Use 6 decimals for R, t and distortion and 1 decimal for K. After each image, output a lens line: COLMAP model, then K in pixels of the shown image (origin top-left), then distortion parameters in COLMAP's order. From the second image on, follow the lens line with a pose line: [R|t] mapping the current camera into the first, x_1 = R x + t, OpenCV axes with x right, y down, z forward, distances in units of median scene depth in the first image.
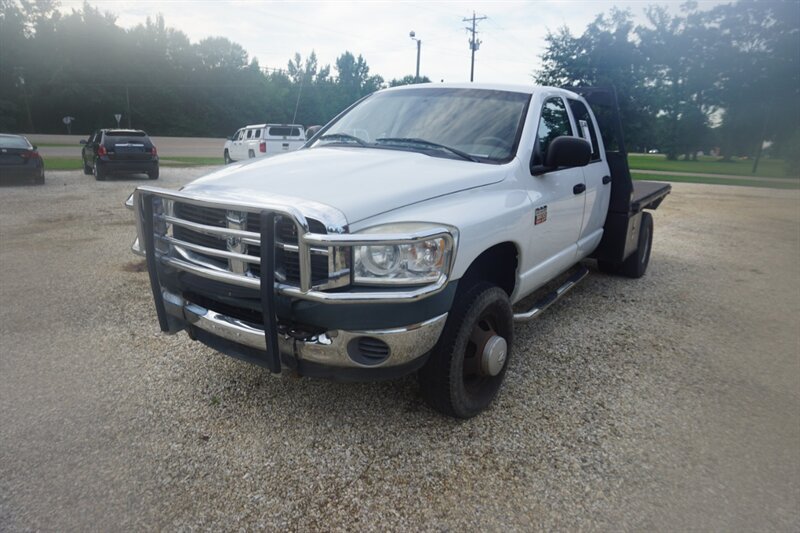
lens RADIAL K [[537.0, 0, 401.5], [0, 537.0, 266.7], [0, 0, 1]] dist [-0.052672, 0.038804]
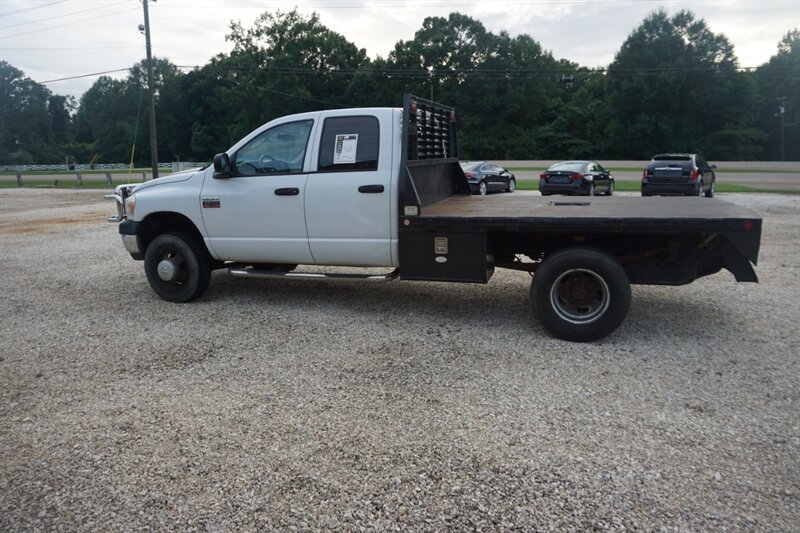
lens RADIAL K [[545.6, 0, 400.0], [0, 545.6, 266.5], [0, 0, 1]] dist [-0.063878, 0.032503]
pose [[0.267670, 0.155234, -0.950923, 0.168187], [-0.206200, 0.973300, 0.100845, -0.016074], [0.941188, 0.169087, 0.292532, 0.092039]]
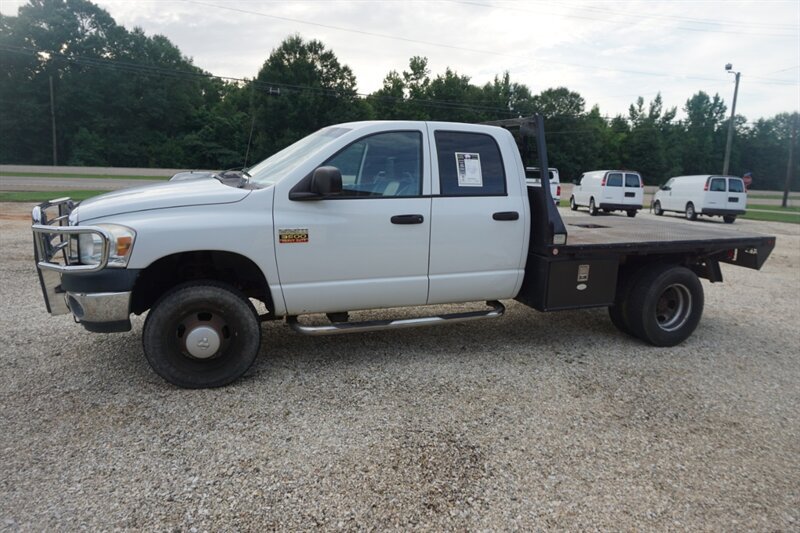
lens RADIAL K [[537.0, 0, 401.5], [0, 537.0, 266.7], [0, 0, 1]] dist [-0.052672, 0.038804]
pose [[0.811187, 0.099052, -0.576337, 0.092815], [-0.145975, 0.988650, -0.035544, -0.002048], [0.566274, 0.112963, 0.816439, 0.018221]]
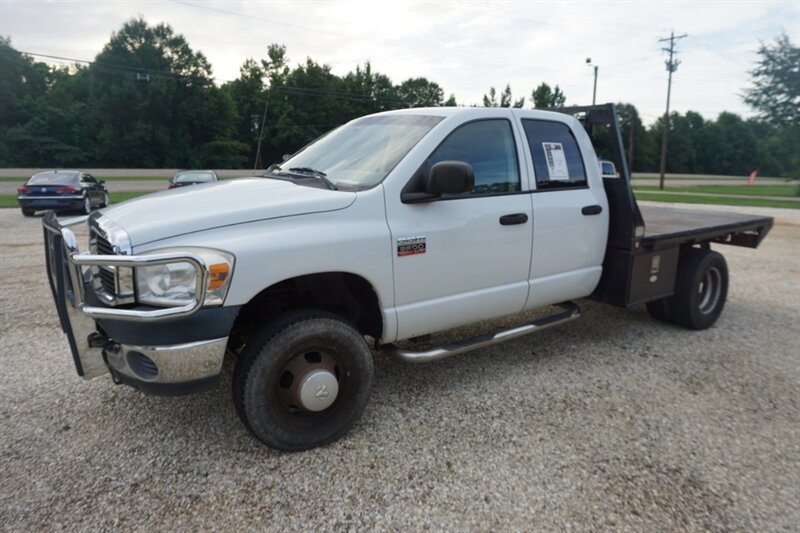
lens RADIAL K [[538.5, 0, 401.3], [0, 538.5, 264.6], [0, 0, 1]] dist [-0.051981, 0.040943]
pose [[0.934162, 0.042801, -0.354273, 0.048463], [-0.064658, 0.996650, -0.050083, -0.001415], [0.350943, 0.069692, 0.933800, 0.010771]]
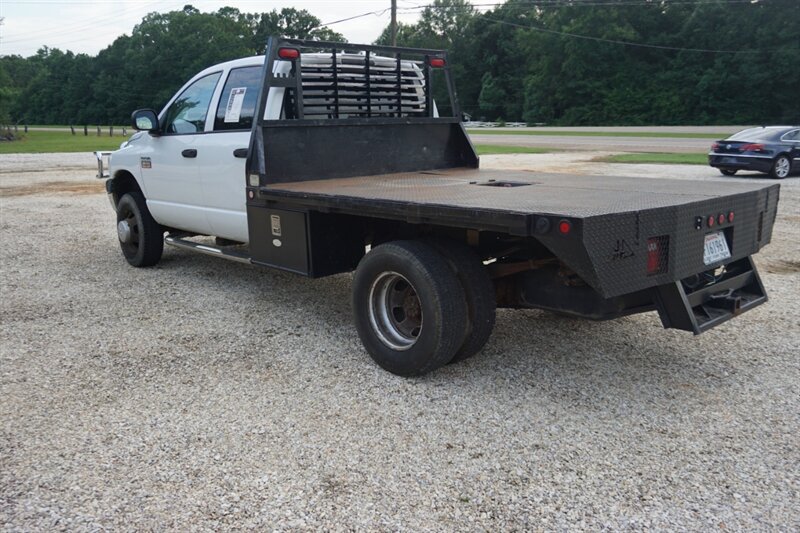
lens RADIAL K [[696.4, 0, 399.9], [0, 696.4, 263.2], [0, 0, 1]] dist [-0.011209, 0.005390]
pose [[-0.232278, 0.164564, -0.958627, 0.169948], [-0.232787, 0.947534, 0.219065, -0.035618], [0.944382, 0.274040, -0.181783, 0.177675]]
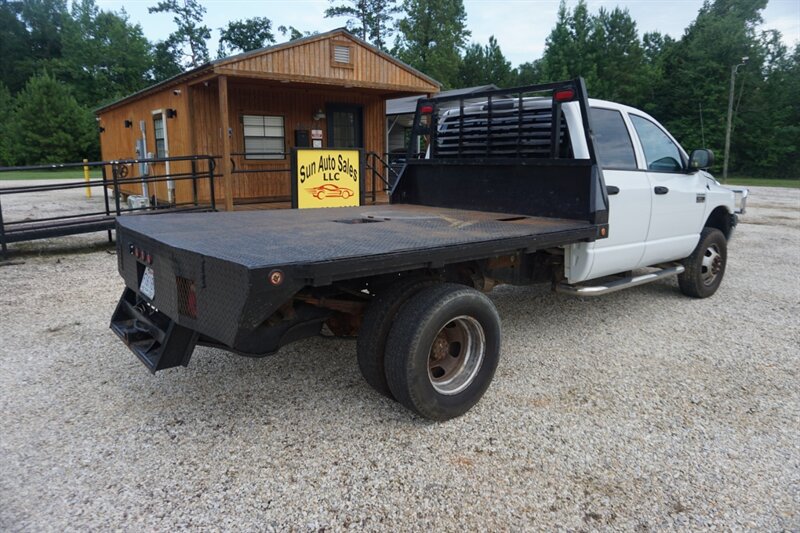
lens RADIAL K [[536.3, 0, 401.1], [0, 536.3, 265.1], [0, 0, 1]] dist [-0.048386, 0.036773]
pose [[-0.956894, -0.095956, 0.274130, 0.013173], [0.029760, 0.906486, 0.421186, -0.059952], [-0.288910, 0.411188, -0.864555, 0.254738]]
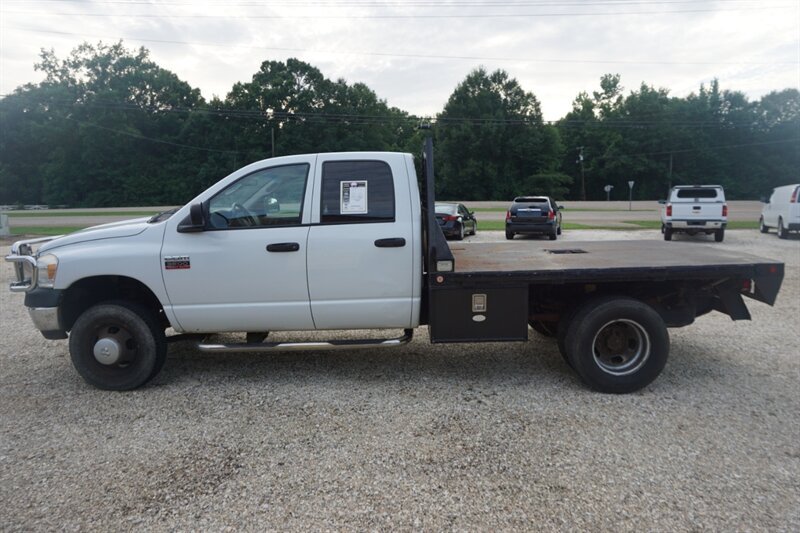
lens RADIAL K [[537.0, 0, 401.5], [0, 537.0, 266.7], [0, 0, 1]] dist [-0.052672, 0.038804]
pose [[0.545763, 0.070483, -0.834970, 0.137552], [-0.168486, 0.985336, -0.026952, -0.012079], [0.820826, 0.155390, 0.549635, 0.062382]]
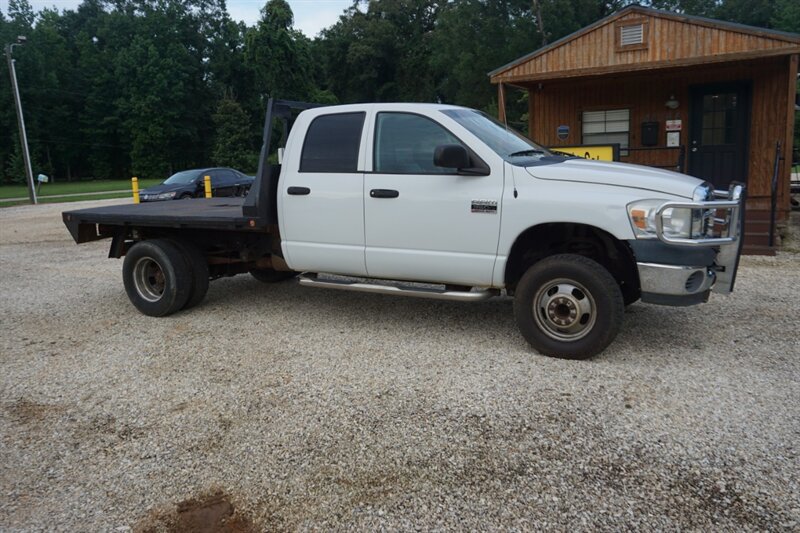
lens RADIAL K [[626.7, 0, 399.9], [0, 626.7, 267.3], [0, 0, 1]] dist [-0.025722, 0.016245]
pose [[-0.104984, -0.198149, 0.974533, -0.137139], [0.259805, 0.940452, 0.219207, -0.036505], [-0.959937, 0.276201, -0.047252, 0.135392]]
